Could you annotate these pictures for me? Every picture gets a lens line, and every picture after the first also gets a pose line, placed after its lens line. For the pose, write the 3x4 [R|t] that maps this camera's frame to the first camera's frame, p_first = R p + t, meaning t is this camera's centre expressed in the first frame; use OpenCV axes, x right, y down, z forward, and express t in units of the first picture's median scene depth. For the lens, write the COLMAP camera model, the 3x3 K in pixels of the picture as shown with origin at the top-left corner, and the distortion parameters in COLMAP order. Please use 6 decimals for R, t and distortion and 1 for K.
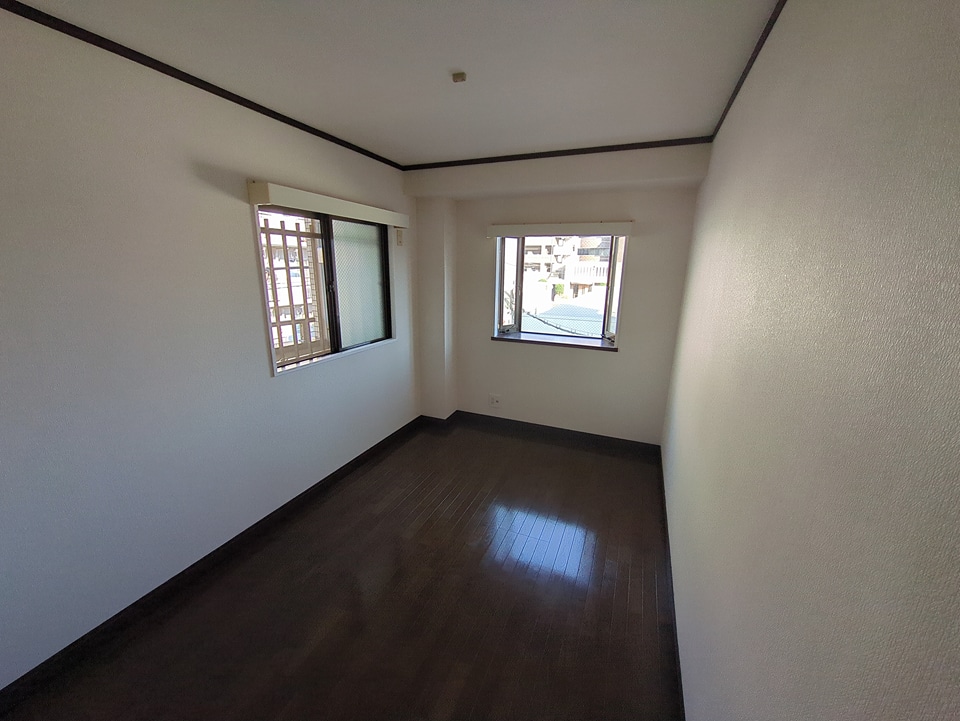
lens RADIAL K [[381.3, 0, 480.0], [0, 381.3, 360.5], [0, 0, 1]] dist [0.016511, -0.000079]
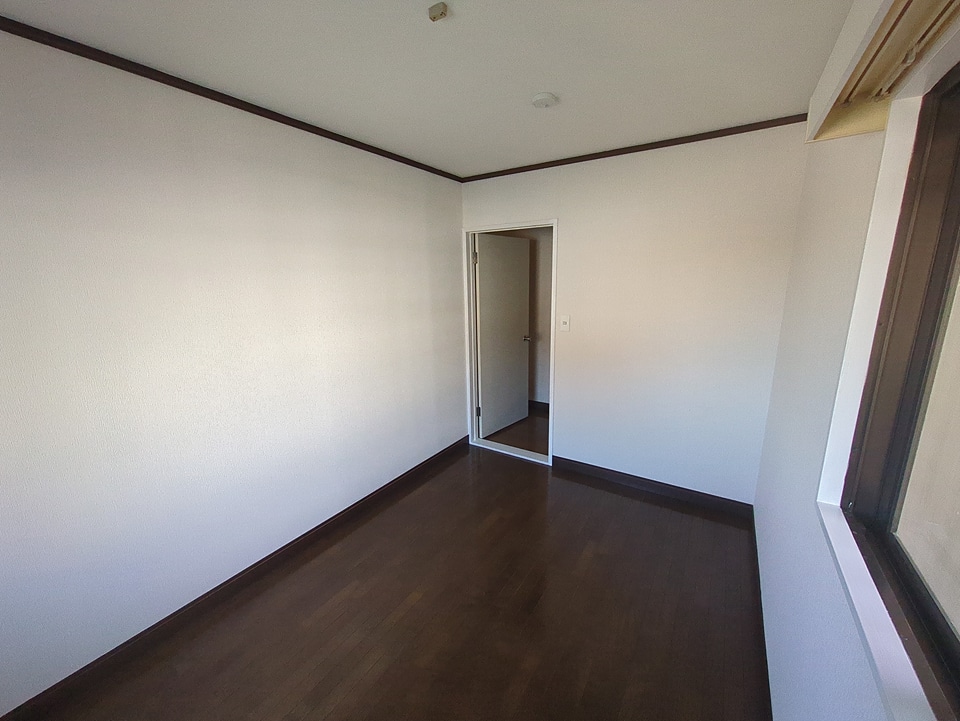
lens RADIAL K [[378.6, 0, 480.0], [0, 378.6, 360.5], [0, 0, 1]] dist [-0.000860, -0.000035]
pose [[0.982940, 0.018660, -0.182976, 0.075675], [-0.023635, 0.999407, -0.025044, -0.039300], [0.182401, 0.028941, 0.982798, 0.164183]]
